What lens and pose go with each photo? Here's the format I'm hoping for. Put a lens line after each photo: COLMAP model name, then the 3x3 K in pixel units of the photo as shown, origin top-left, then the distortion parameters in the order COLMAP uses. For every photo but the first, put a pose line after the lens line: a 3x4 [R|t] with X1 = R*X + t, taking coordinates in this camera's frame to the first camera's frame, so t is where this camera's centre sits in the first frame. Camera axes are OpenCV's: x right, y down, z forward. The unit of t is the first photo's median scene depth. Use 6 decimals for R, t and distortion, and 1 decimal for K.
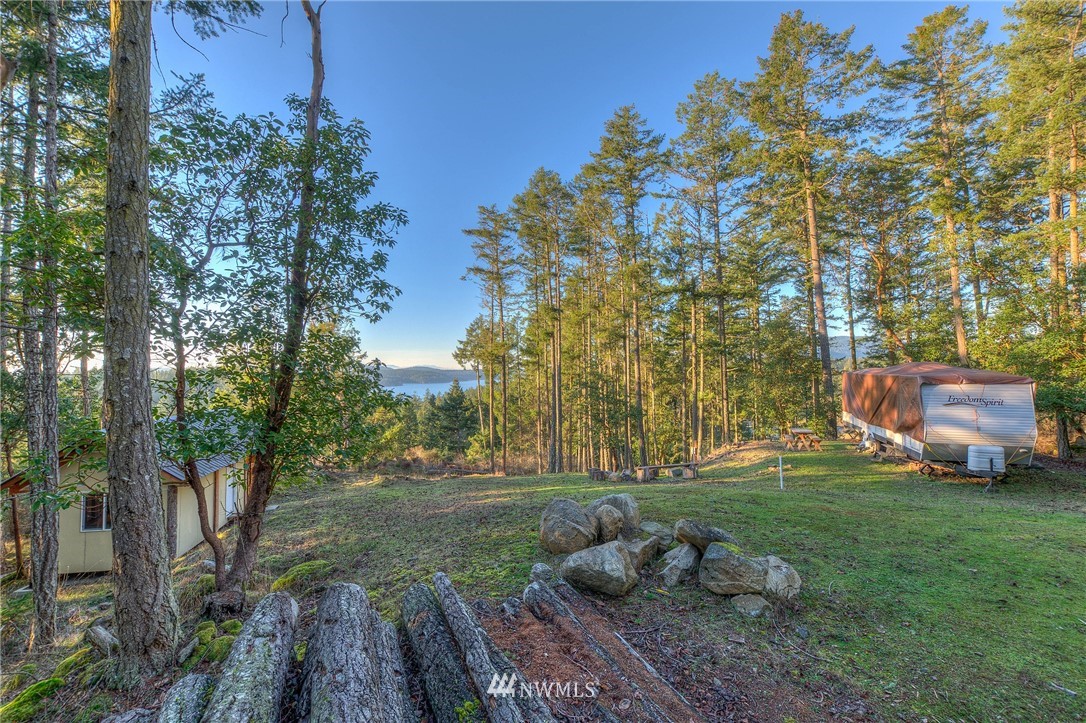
lens RADIAL K [[479.7, 0, 545.3], [0, 479.7, 358.7], [0, 0, 1]] dist [-0.001349, -0.000043]
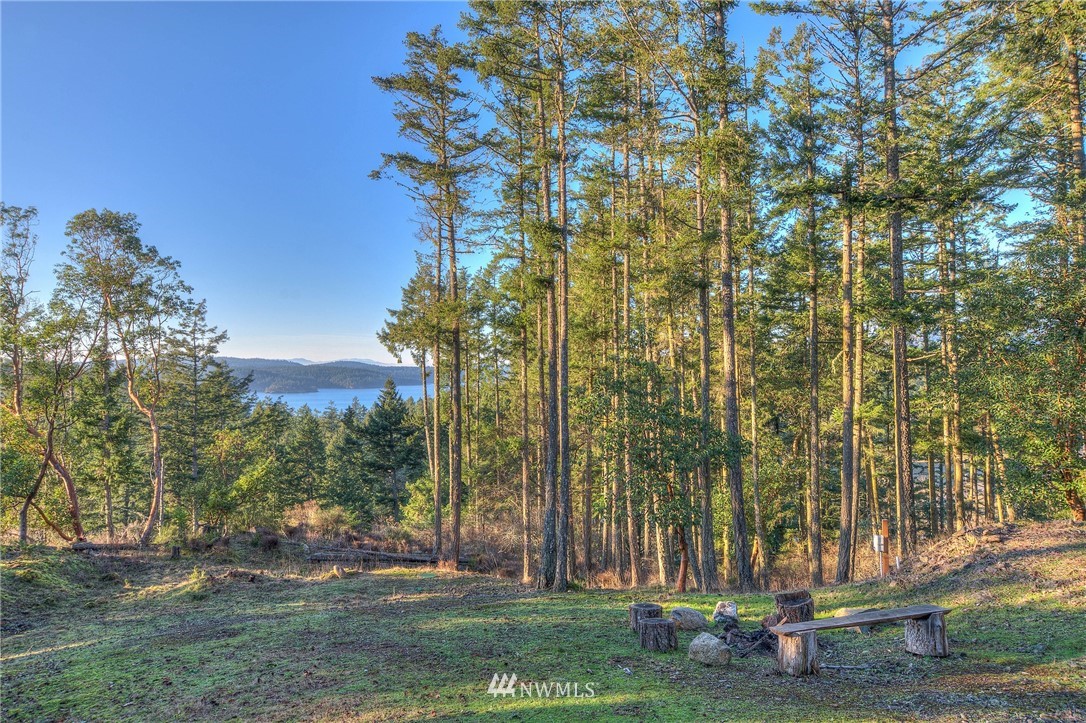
lens RADIAL K [[782.3, 0, 539.9], [0, 782.3, 363.8], [0, 0, 1]] dist [0.049644, 0.002695]
pose [[0.999901, 0.003145, -0.013725, 0.011806], [-0.002891, 0.999825, 0.018467, 0.012802], [0.013781, -0.018426, 0.999735, 0.163891]]
